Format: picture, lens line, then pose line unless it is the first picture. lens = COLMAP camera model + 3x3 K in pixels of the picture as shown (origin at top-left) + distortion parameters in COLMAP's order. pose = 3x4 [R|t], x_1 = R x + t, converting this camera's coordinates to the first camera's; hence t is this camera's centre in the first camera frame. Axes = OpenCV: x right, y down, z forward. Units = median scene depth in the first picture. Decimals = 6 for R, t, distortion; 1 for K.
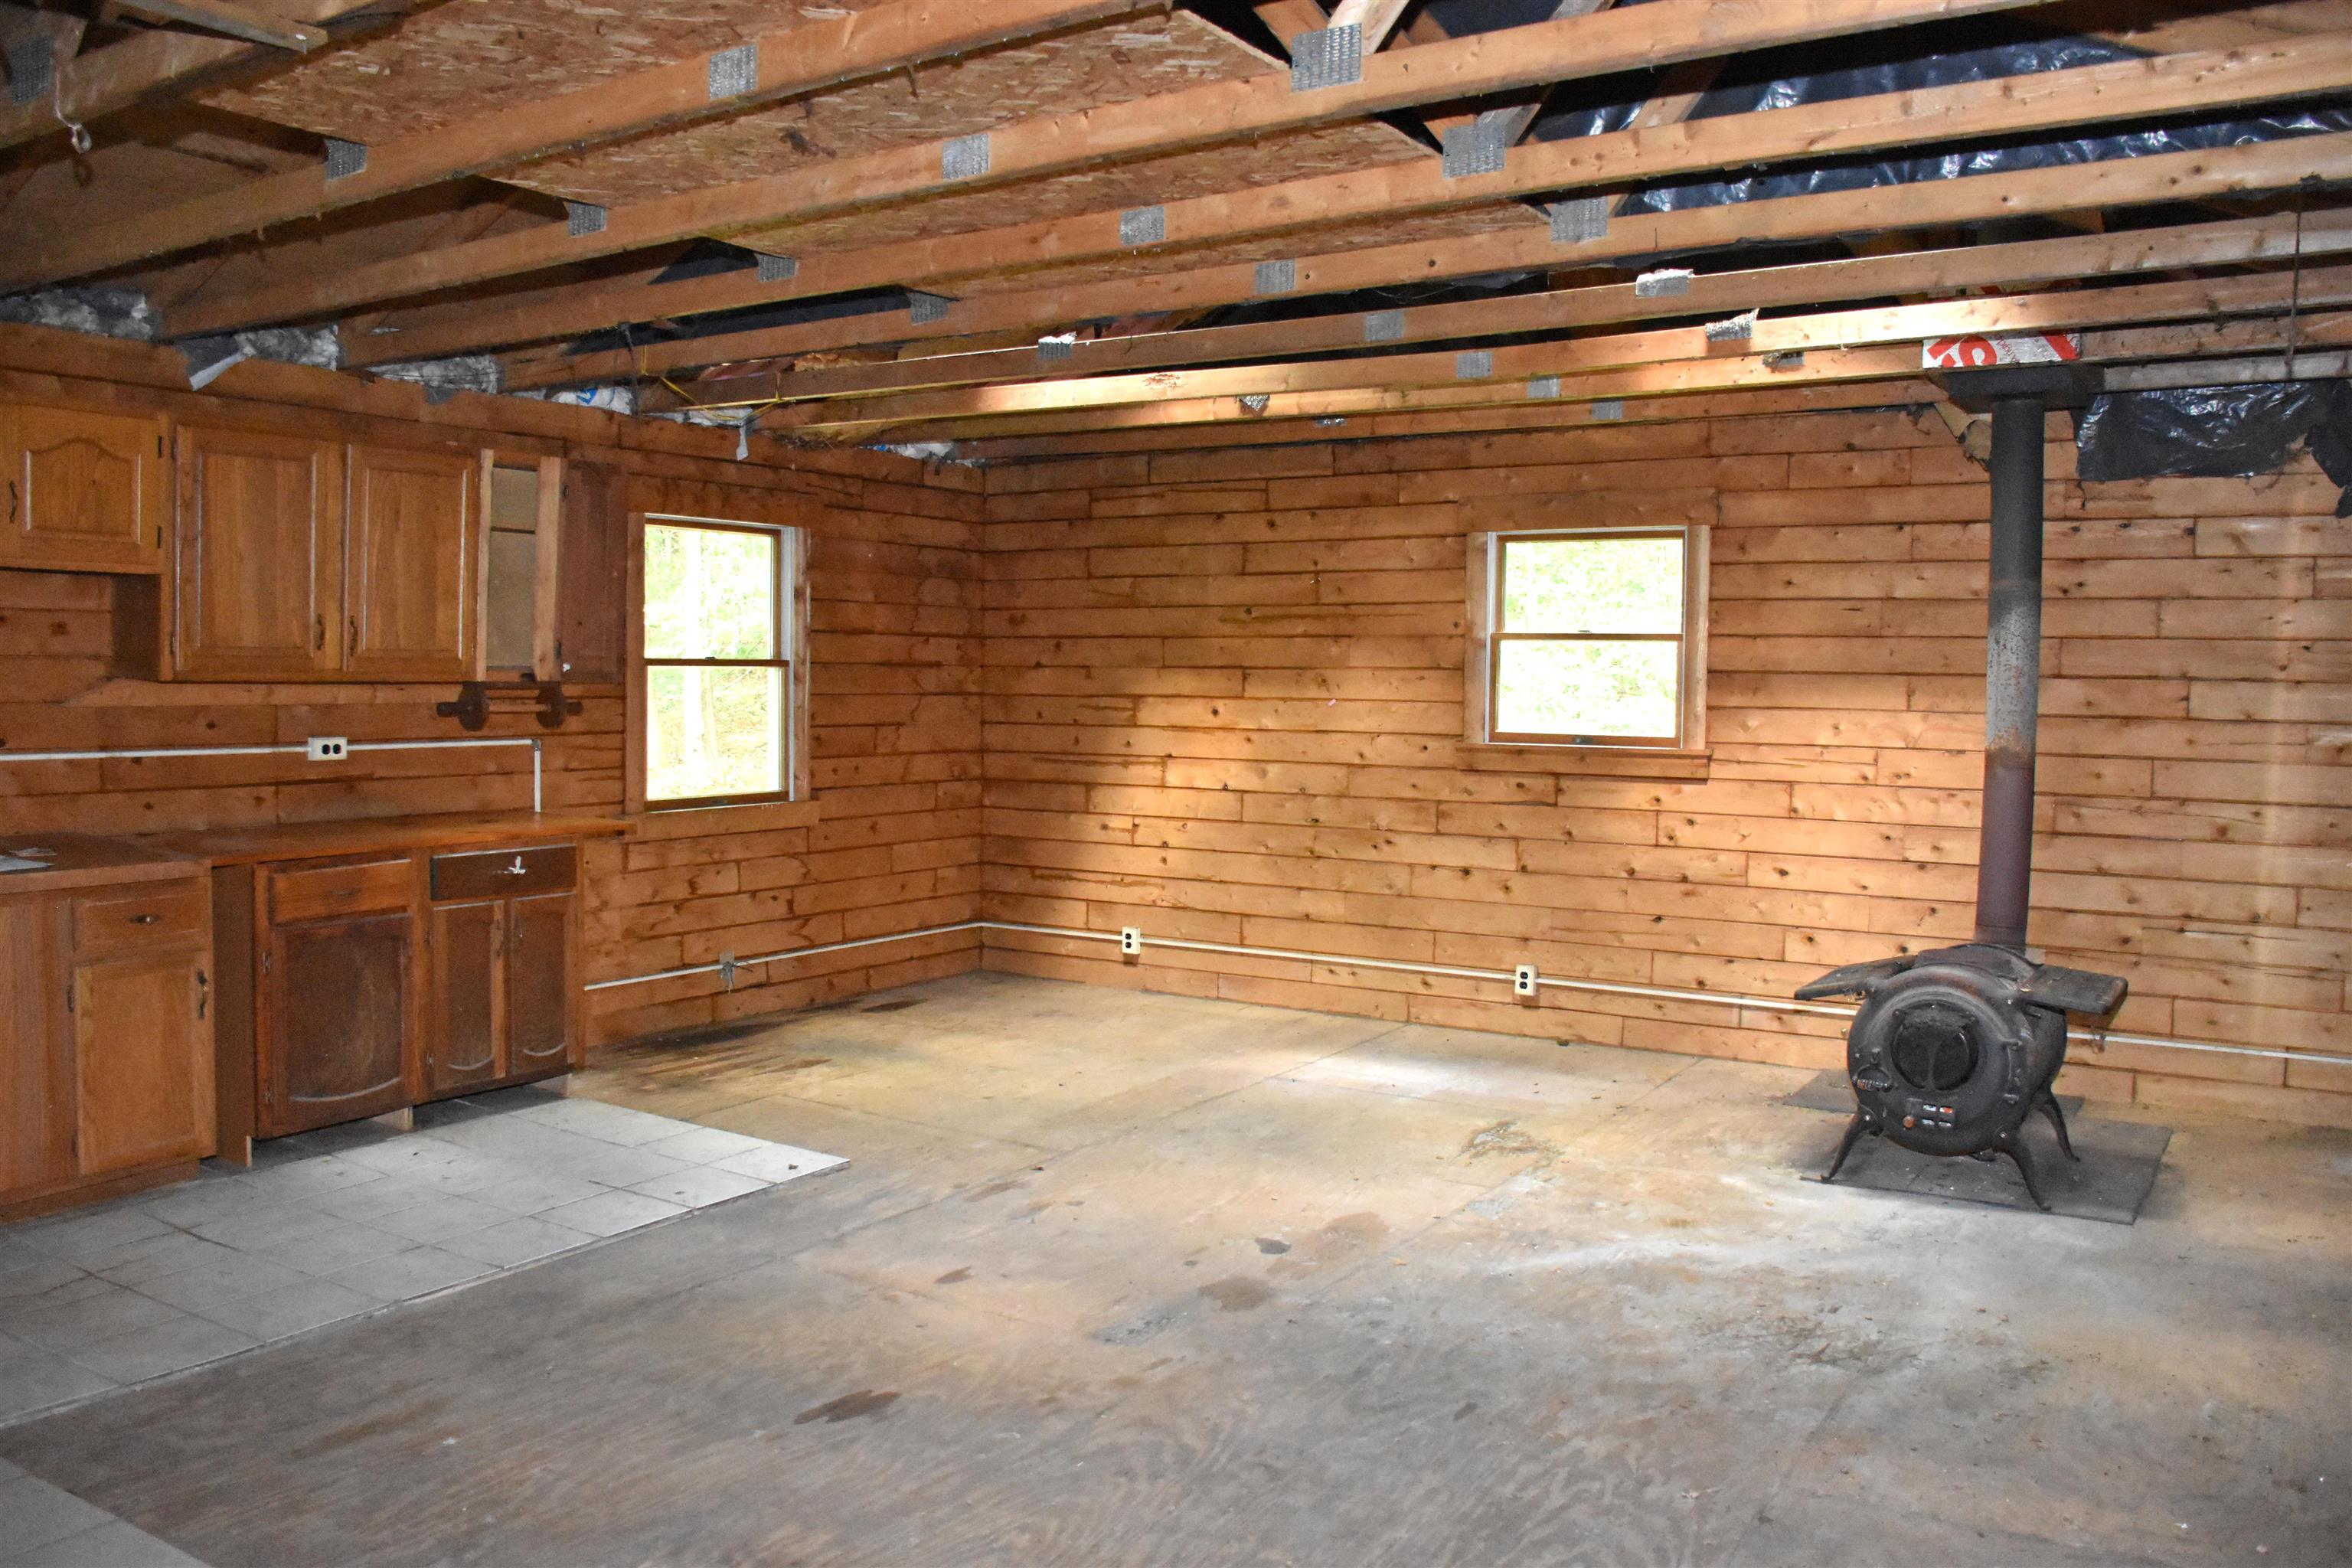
lens RADIAL K [[1842.1, 0, 1176.0], [0, 1842.1, 784.0], [0, 0, 1]] dist [-0.163407, 0.138826]
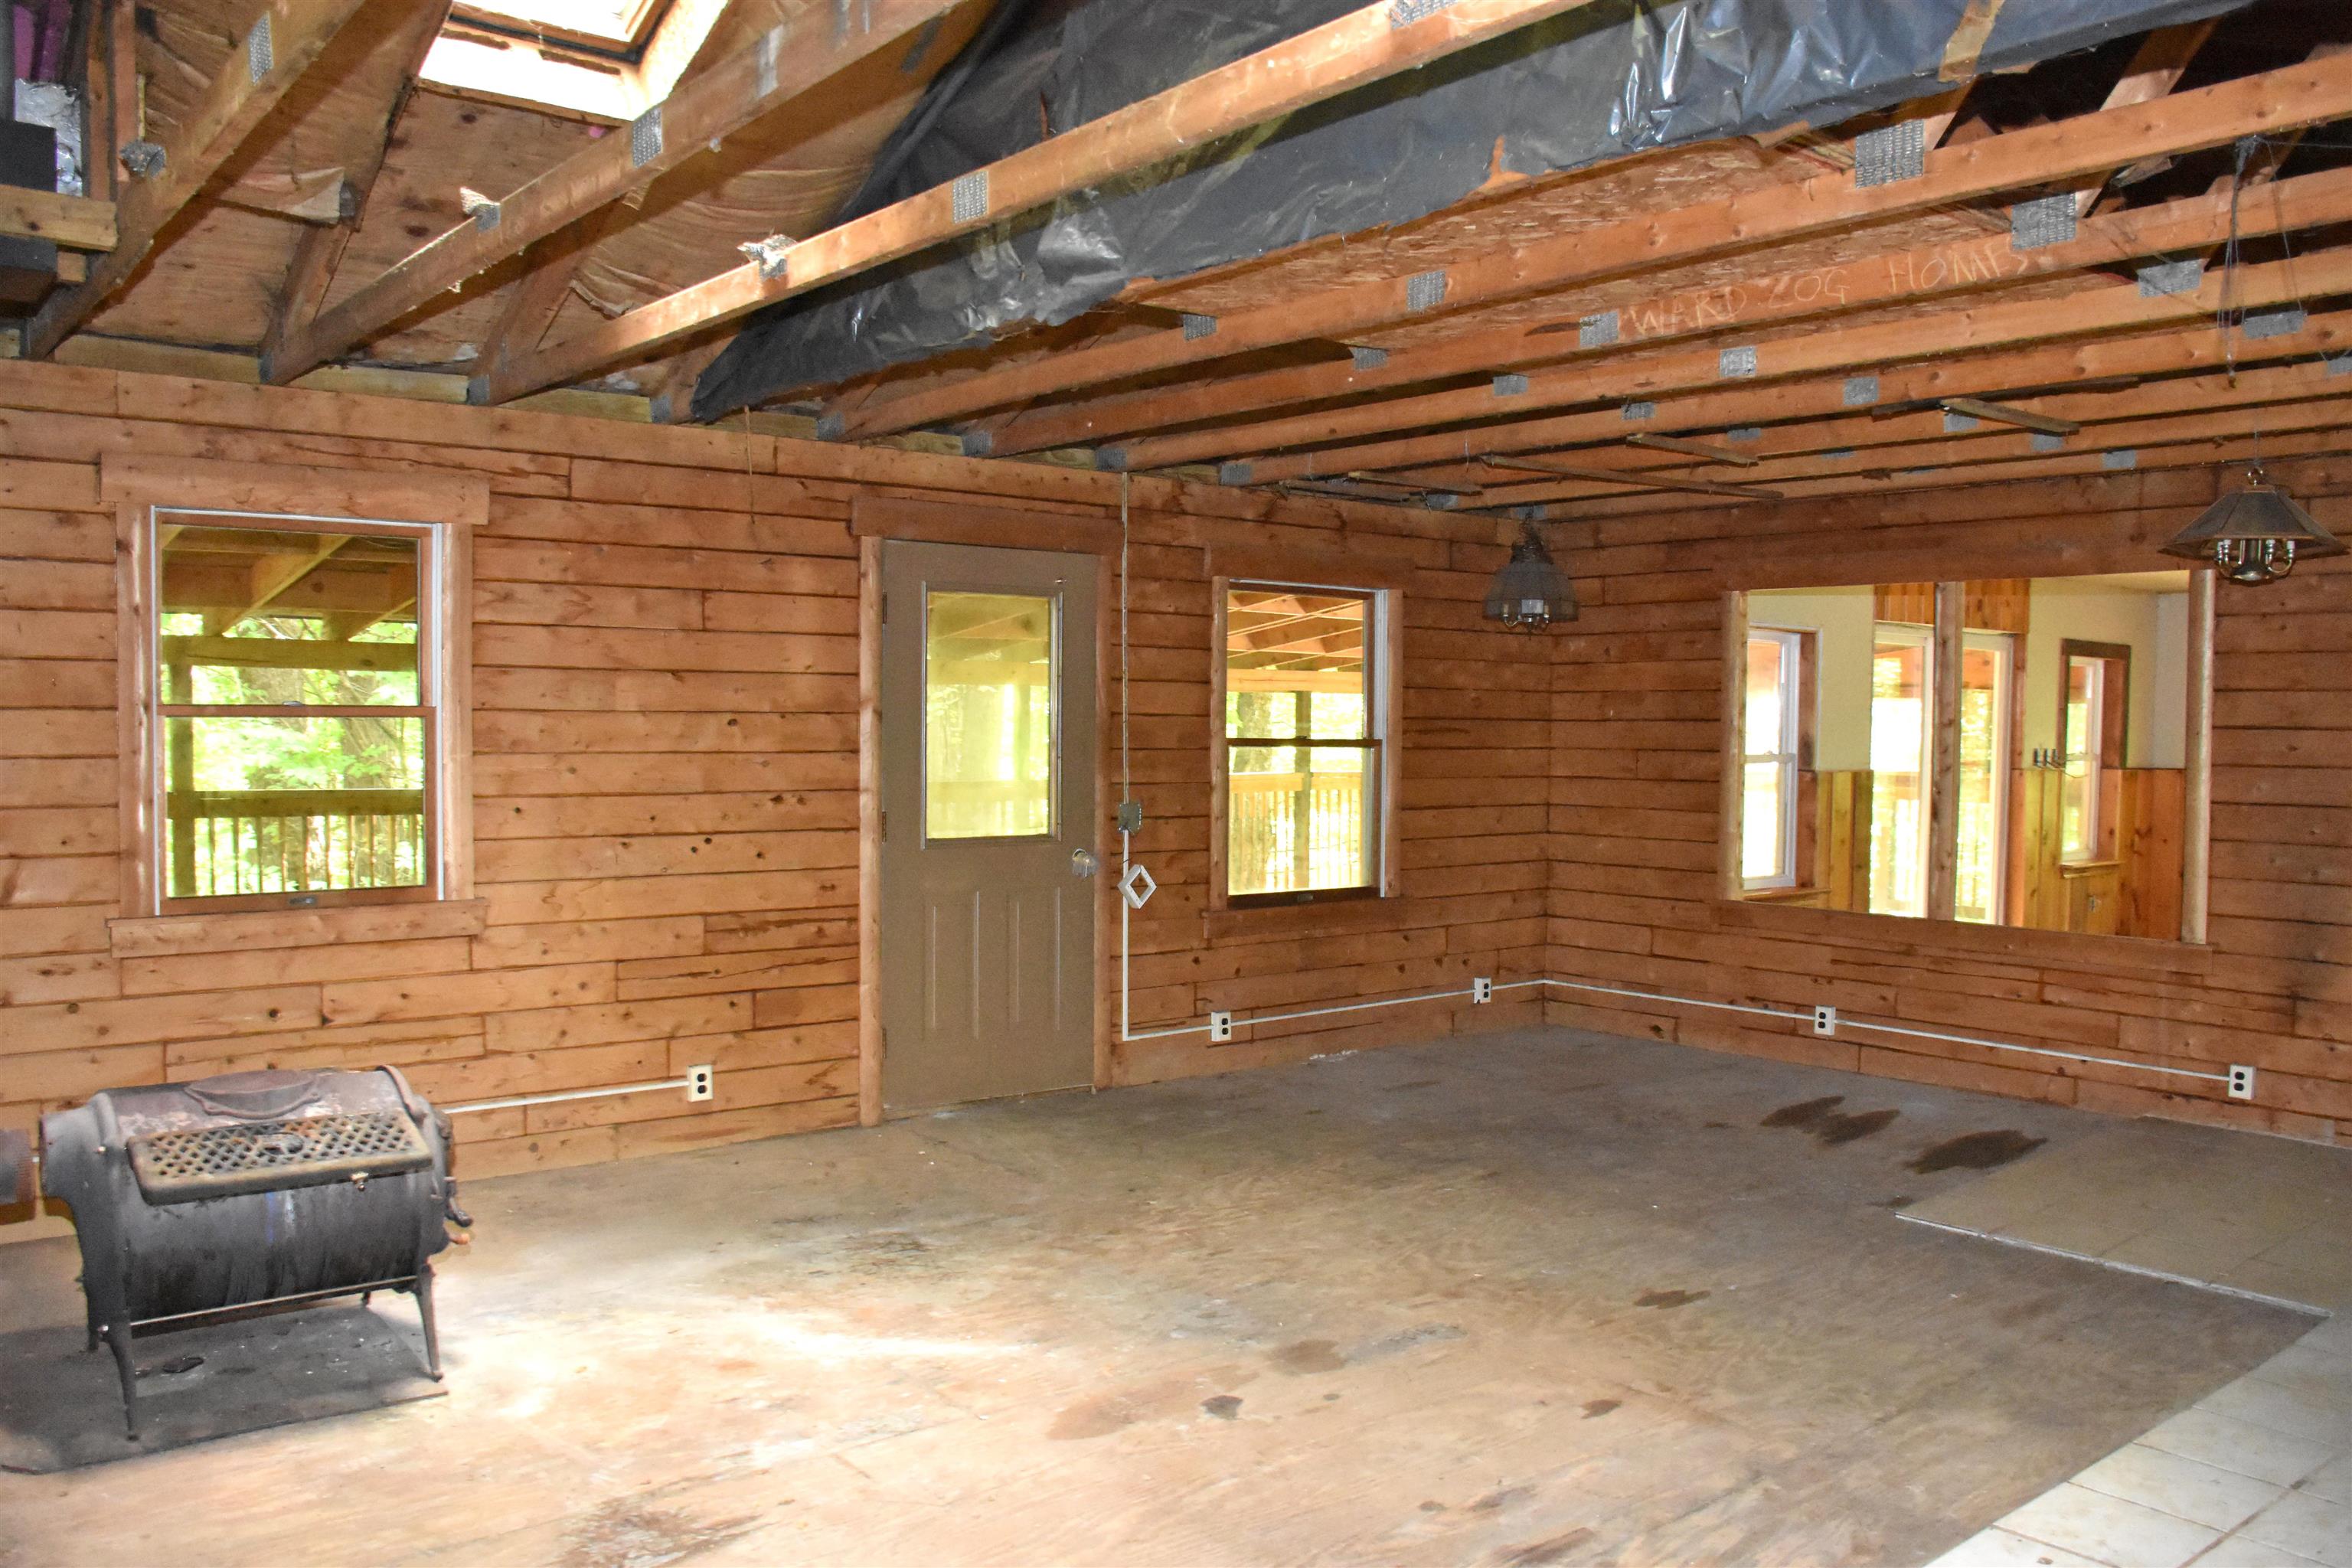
lens RADIAL K [[1842.1, 0, 1176.0], [0, 1842.1, 784.0], [0, 0, 1]] dist [-0.163407, 0.138826]
pose [[-0.951447, -0.032546, 0.306089, -0.197703], [-0.002687, 0.995235, 0.097471, -0.131679], [-0.307802, 0.091916, -0.947000, 2.014243]]
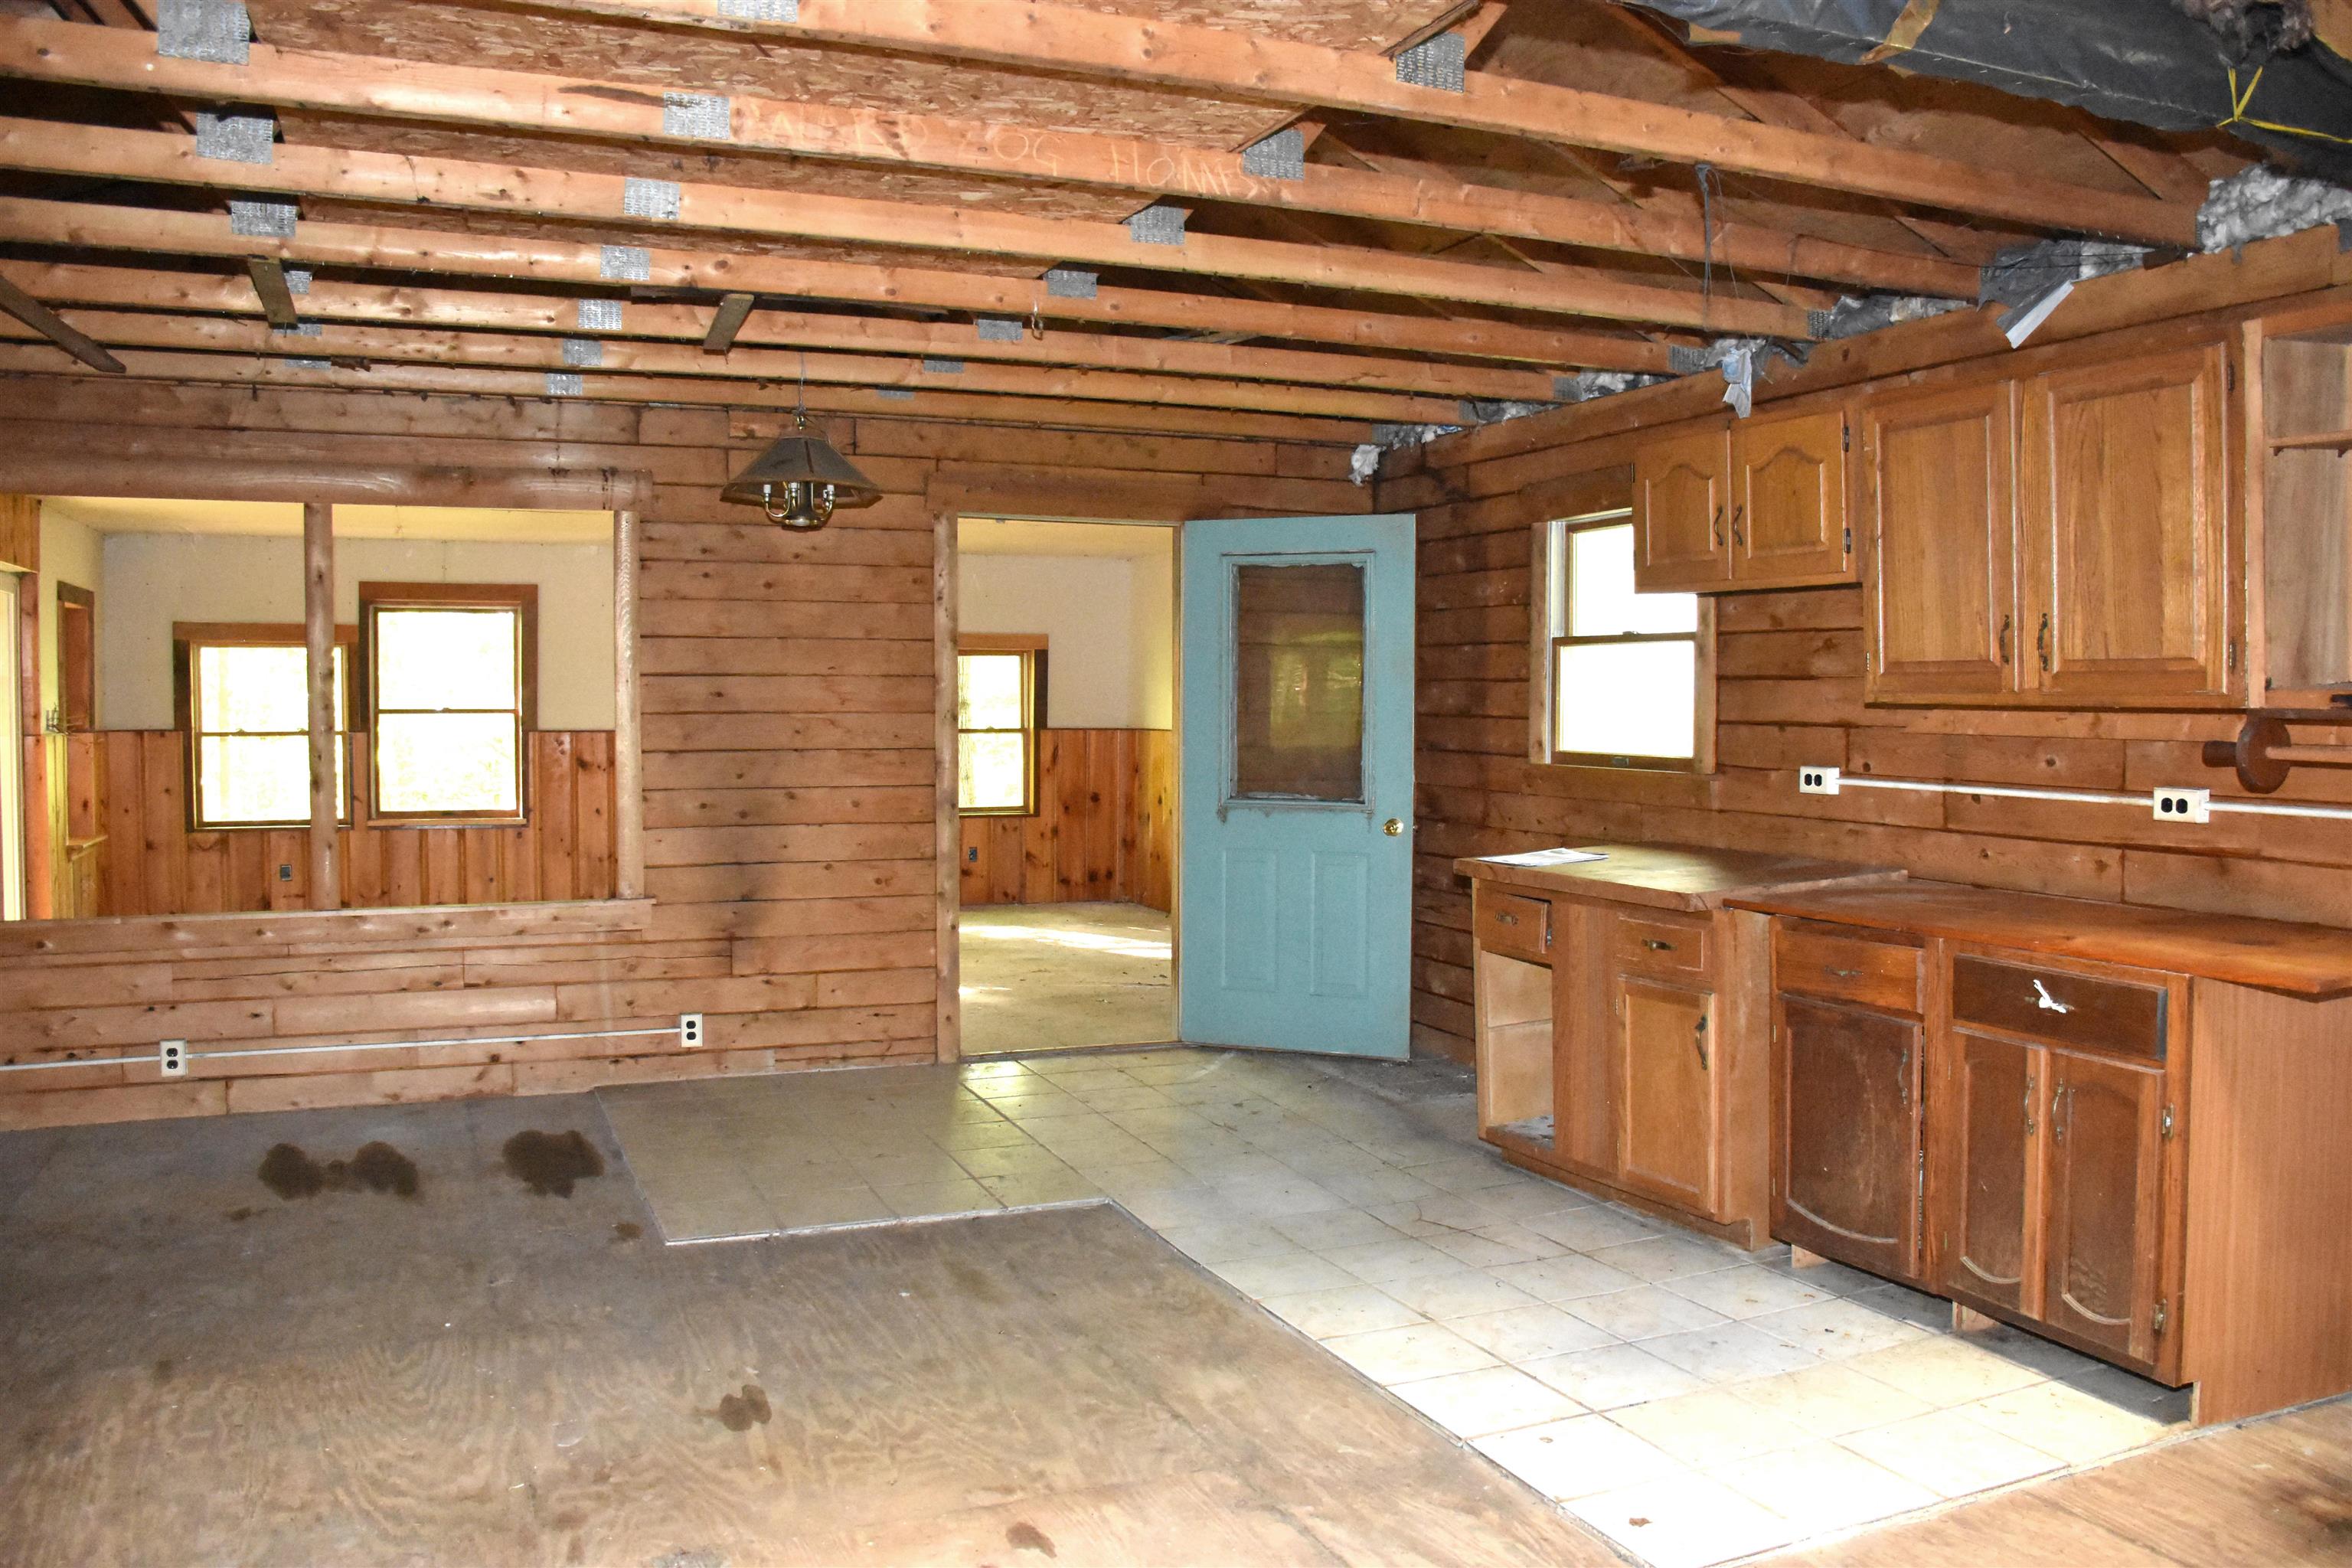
lens RADIAL K [[1842.1, 0, 1176.0], [0, 1842.1, 784.0], [0, 0, 1]] dist [-0.163407, 0.138826]
pose [[-0.559312, 0.026713, -0.828527, 0.442462], [-0.058428, 0.995724, 0.071547, -0.077037], [0.826895, 0.088427, -0.555360, 1.505855]]
